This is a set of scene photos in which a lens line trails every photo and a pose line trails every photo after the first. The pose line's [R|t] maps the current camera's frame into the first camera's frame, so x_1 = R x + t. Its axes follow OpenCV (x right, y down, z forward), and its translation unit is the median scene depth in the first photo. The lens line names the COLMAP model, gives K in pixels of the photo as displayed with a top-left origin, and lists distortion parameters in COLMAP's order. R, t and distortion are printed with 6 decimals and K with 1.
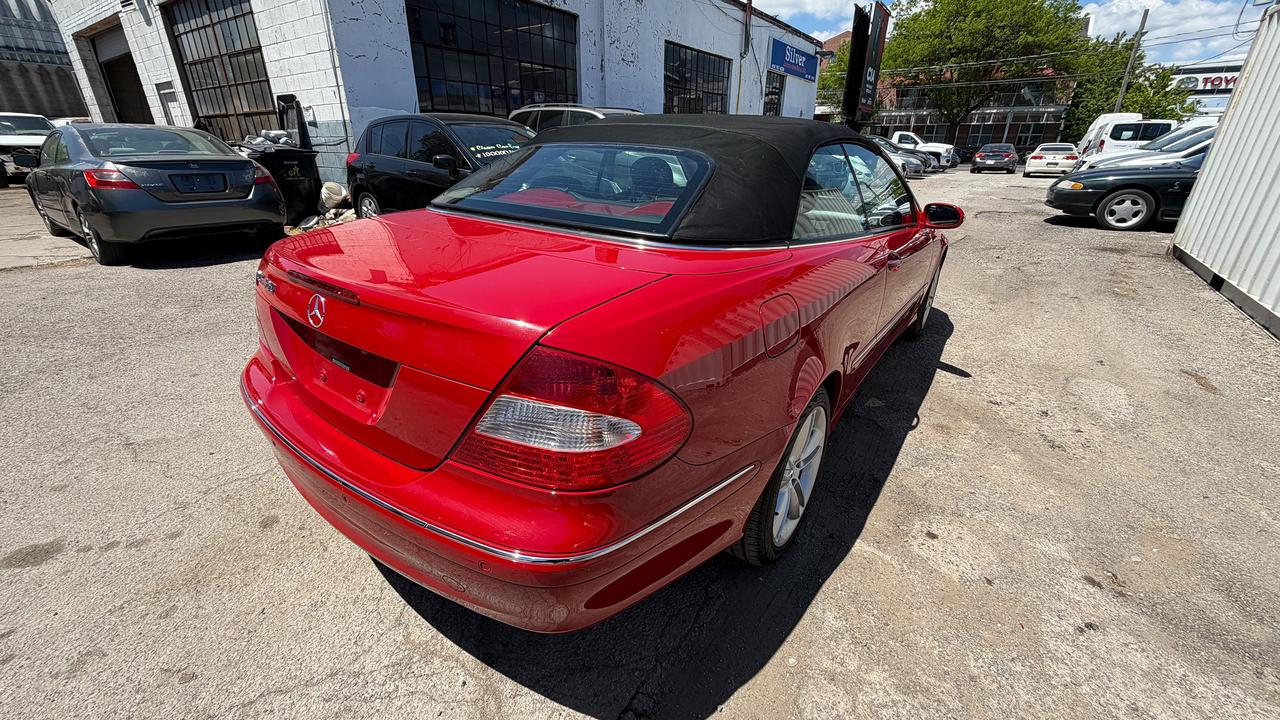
lens RADIAL K [[504.5, 0, 633.9], [0, 504.5, 357.9], [0, 0, 1]] dist [0.000560, 0.000089]
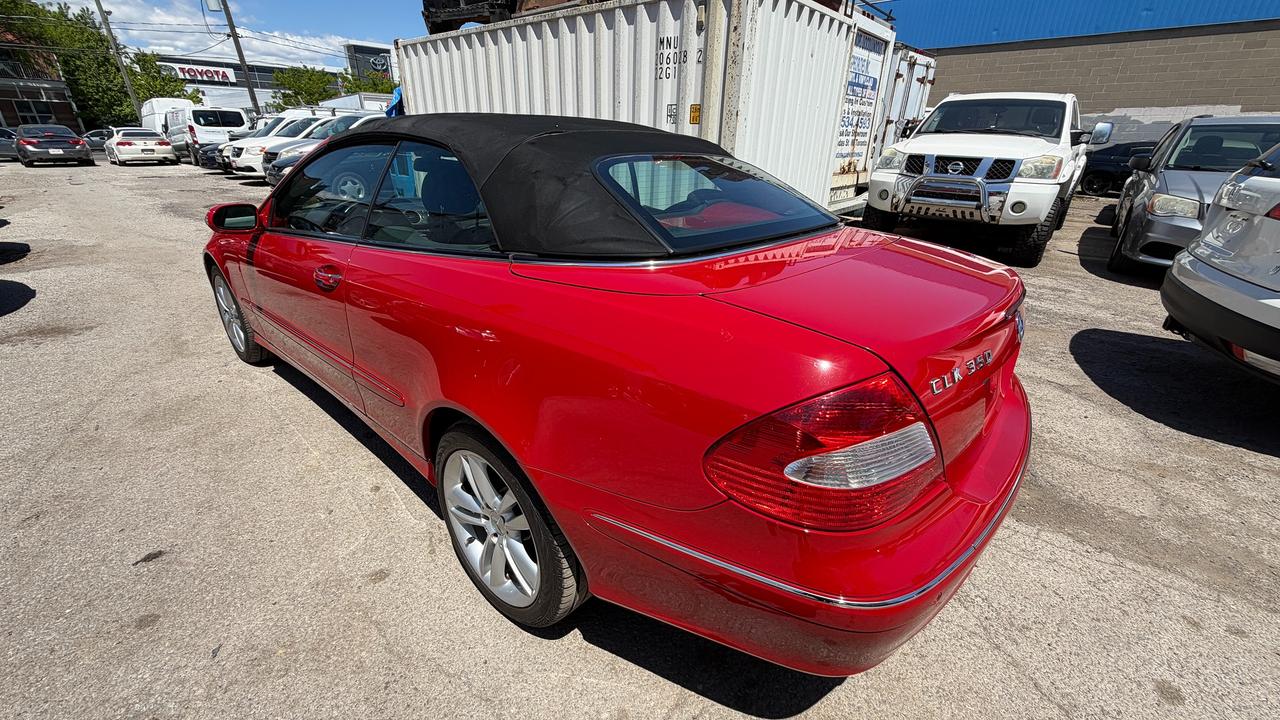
lens RADIAL K [[504.5, 0, 633.9], [0, 504.5, 357.9], [0, 0, 1]] dist [0.000560, 0.000089]
pose [[0.109508, -0.401854, 0.909132, -0.332243], [0.376676, 0.863192, 0.336176, -0.148387], [-0.919850, 0.305634, 0.245895, 0.315167]]
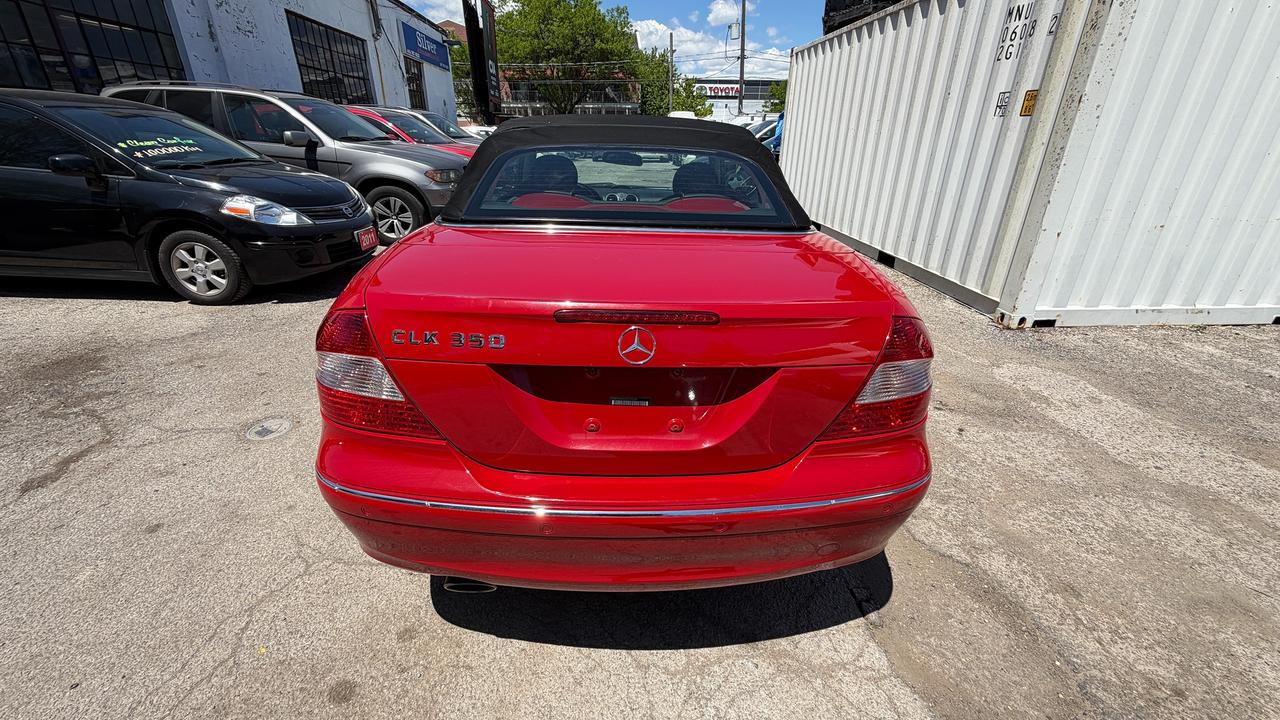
lens RADIAL K [[504.5, 0, 633.9], [0, 504.5, 357.9], [0, 0, 1]] dist [0.000560, 0.000089]
pose [[0.791953, -0.246205, 0.558744, -0.225149], [0.236251, 0.967383, 0.091410, -0.030815], [-0.563024, 0.059612, 0.824288, 0.054930]]
